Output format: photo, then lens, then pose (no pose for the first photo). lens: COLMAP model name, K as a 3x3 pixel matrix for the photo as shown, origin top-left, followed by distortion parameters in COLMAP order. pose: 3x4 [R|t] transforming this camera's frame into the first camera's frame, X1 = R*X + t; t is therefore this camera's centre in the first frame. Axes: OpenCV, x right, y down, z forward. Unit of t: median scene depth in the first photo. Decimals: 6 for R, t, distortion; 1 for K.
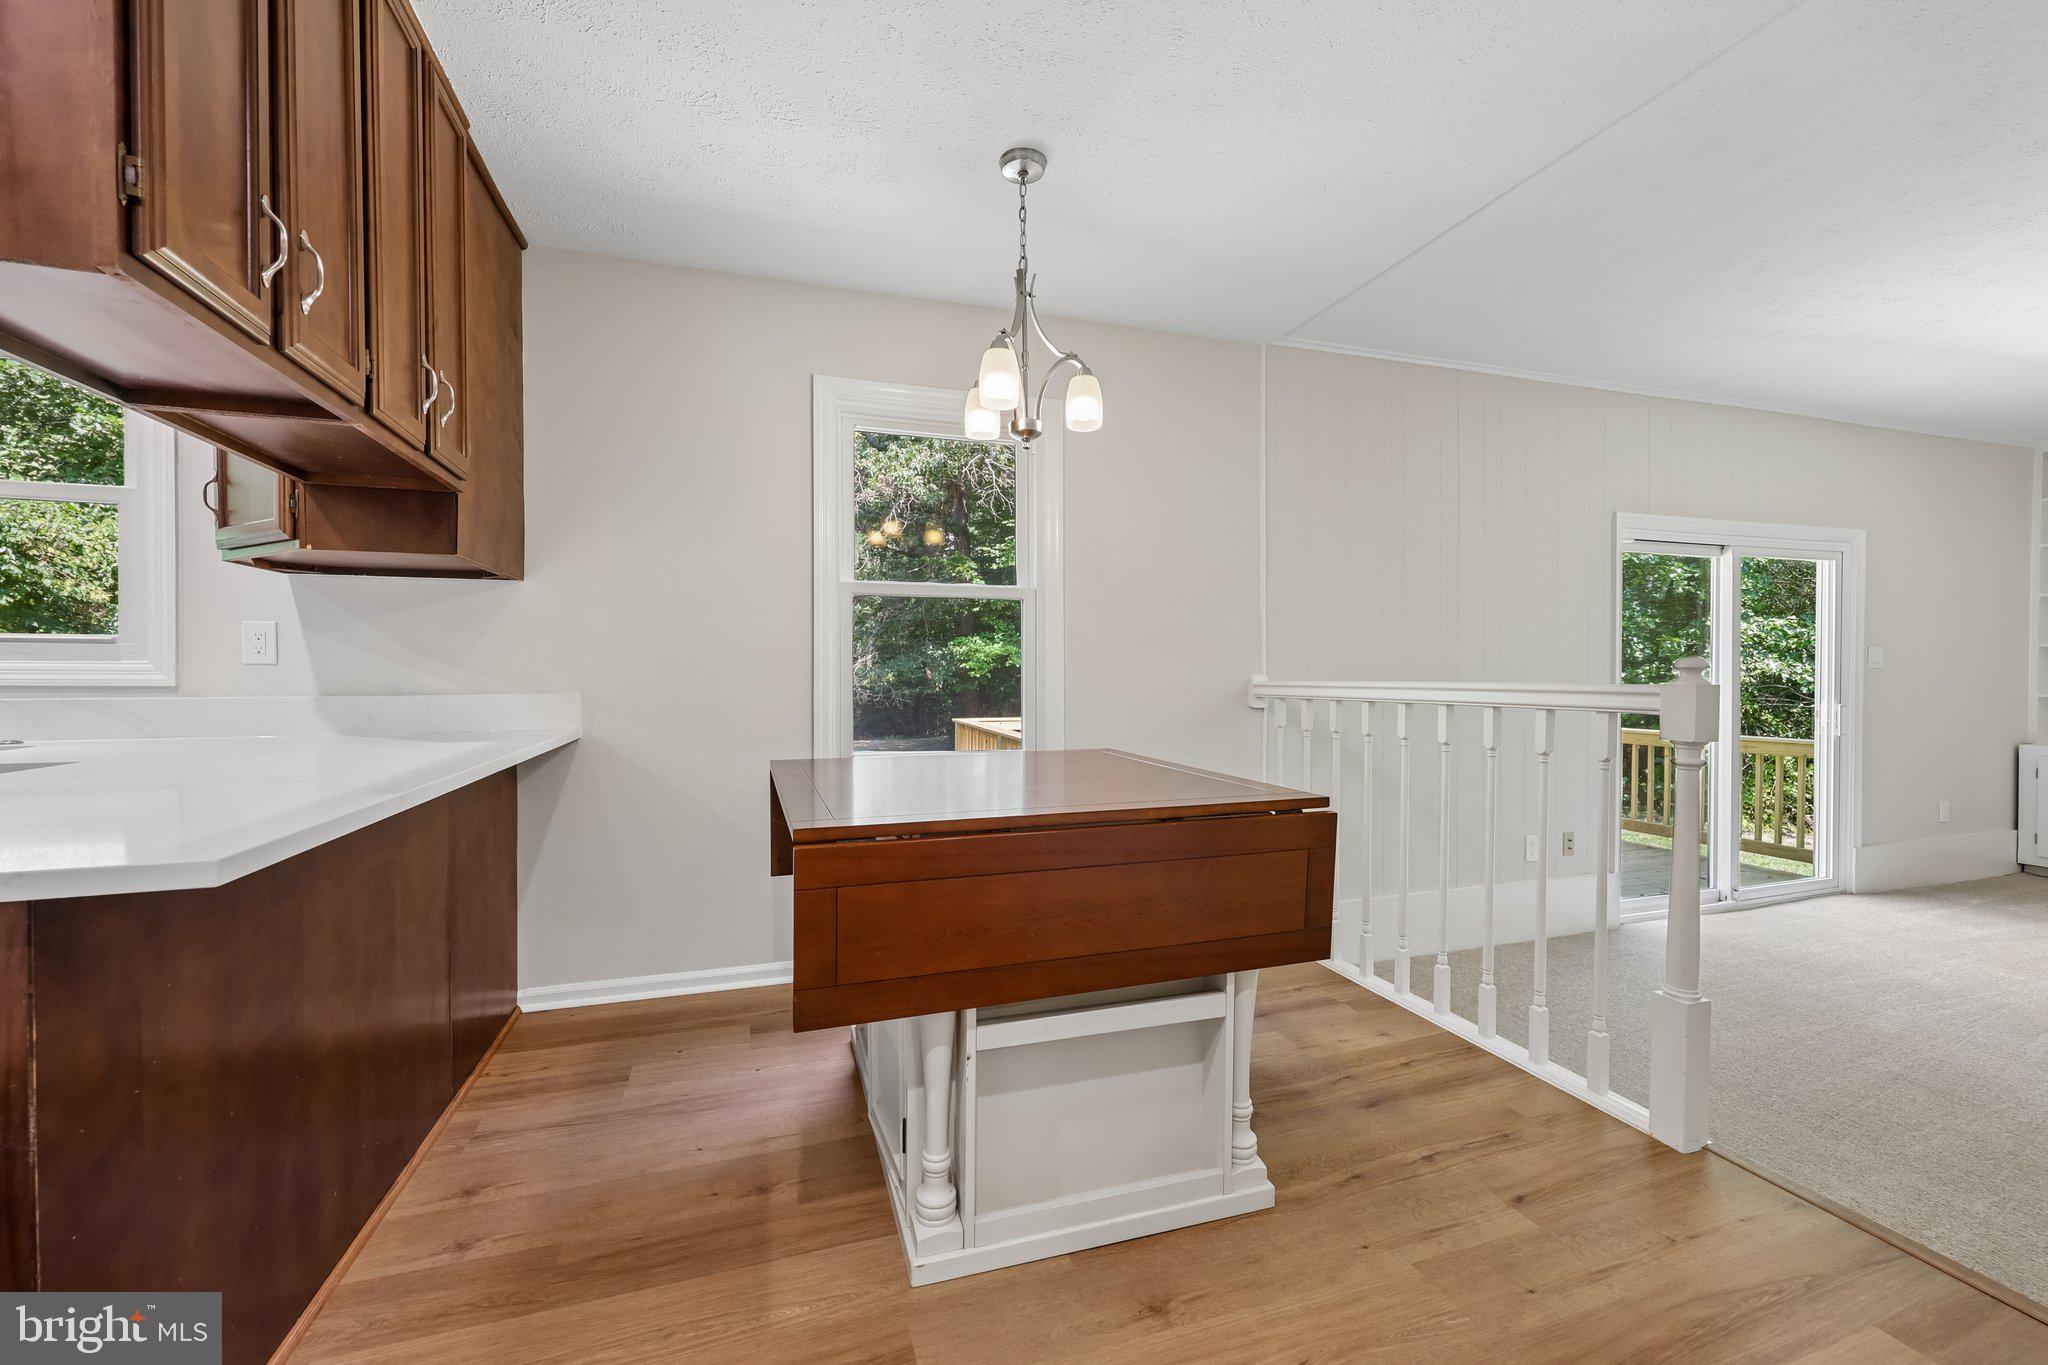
lens RADIAL K [[826.5, 0, 1018.8], [0, 826.5, 681.9], [0, 0, 1]] dist [-0.002655, 0.000266]
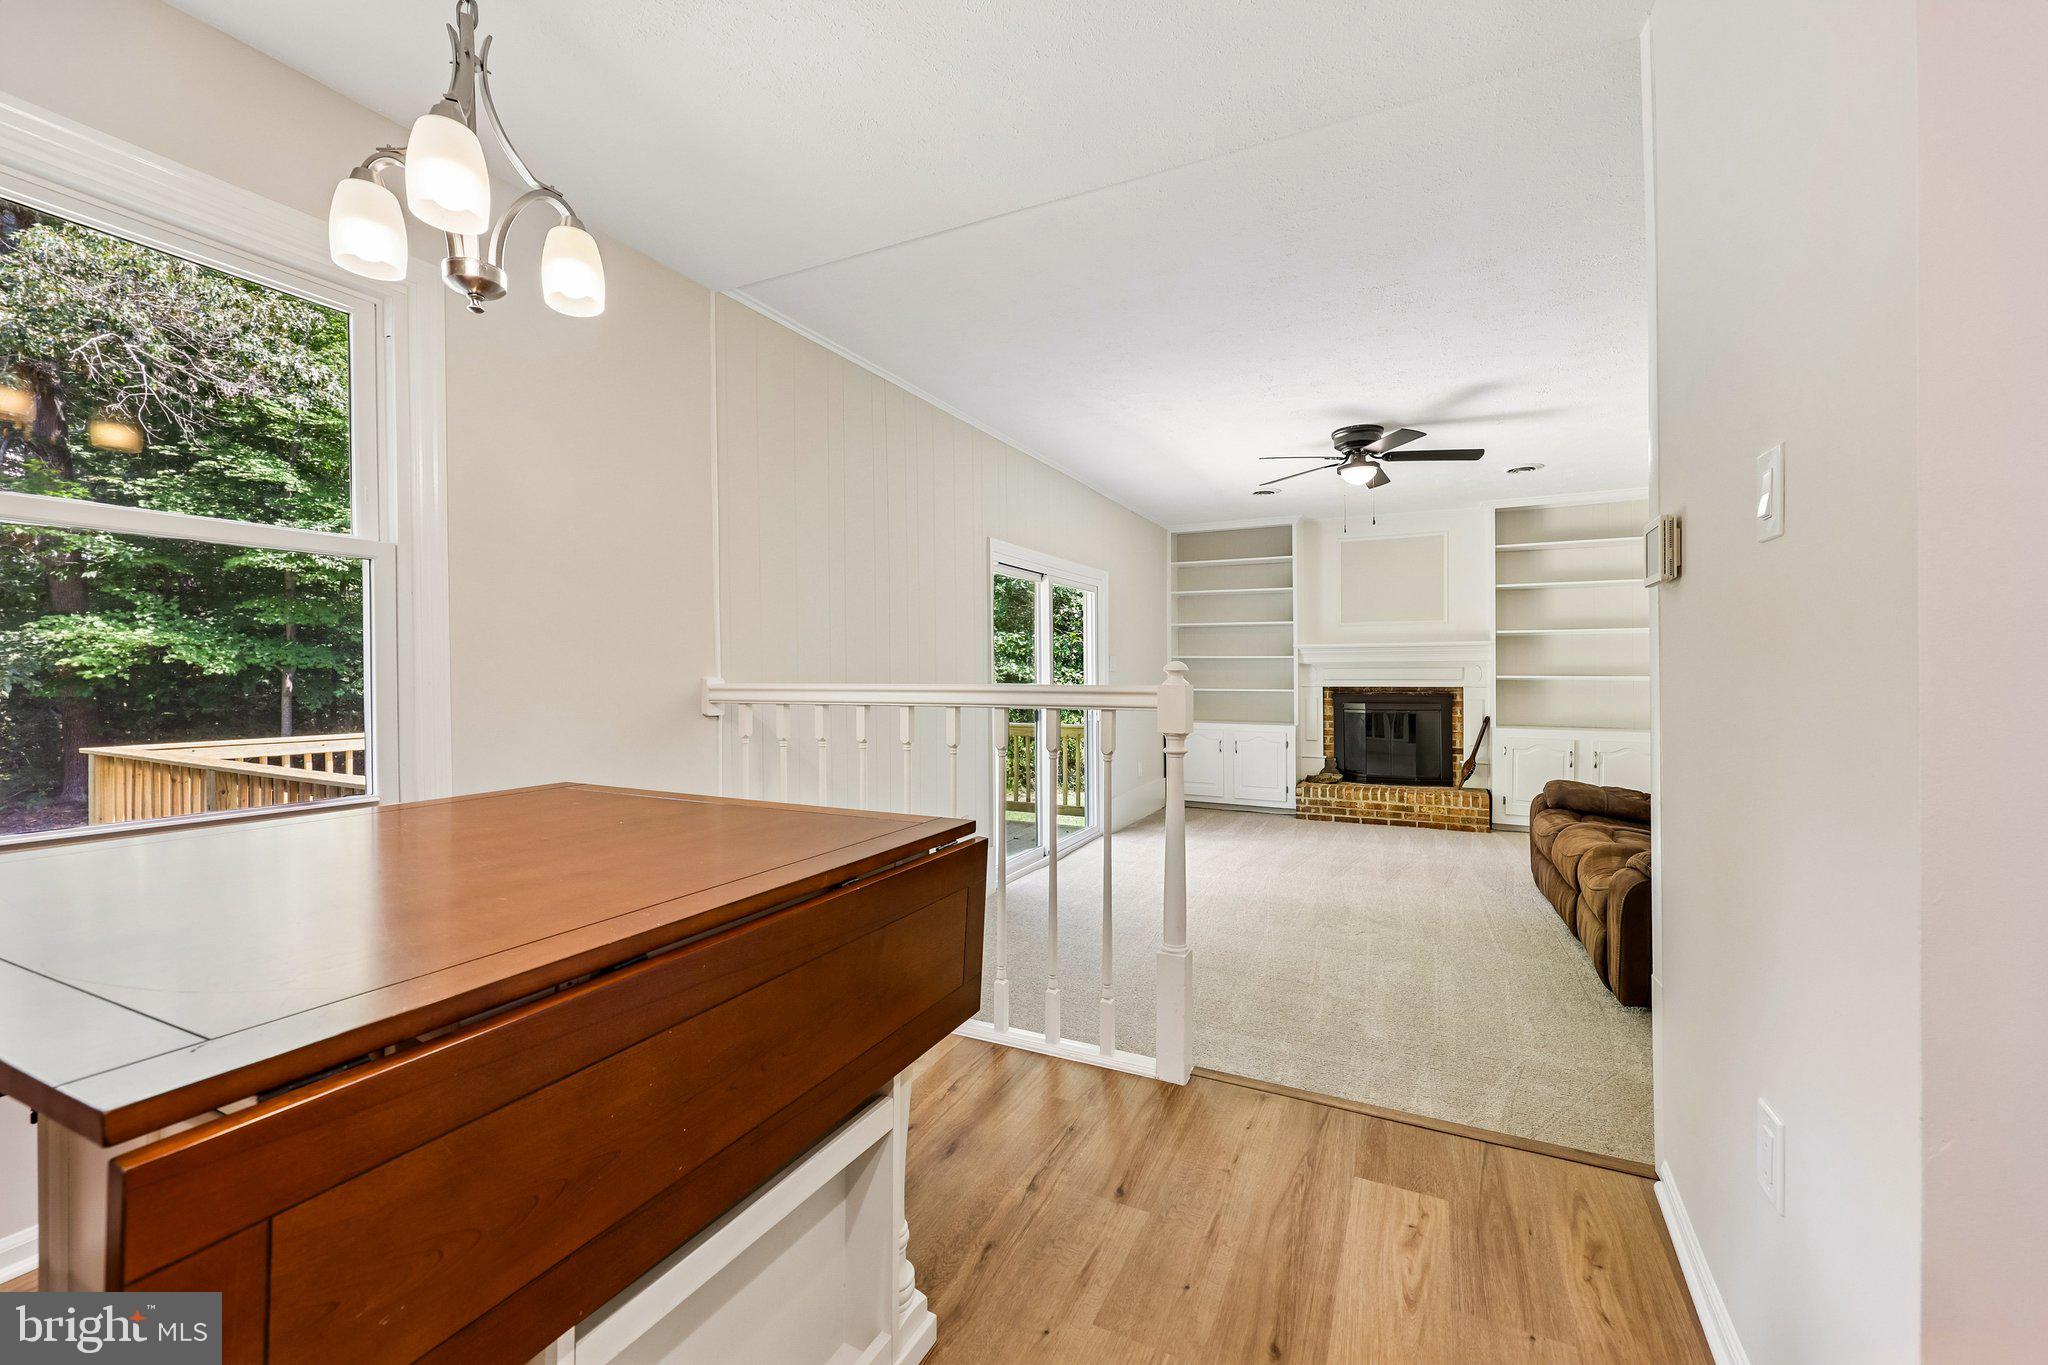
lens RADIAL K [[826.5, 0, 1035.4], [0, 826.5, 677.4], [0, 0, 1]] dist [-0.002655, 0.000266]
pose [[0.685646, -0.001841, 0.727933, -0.147629], [0.006292, 0.999974, -0.003397, -0.003971], [-0.727908, 0.006910, 0.685640, 0.267055]]
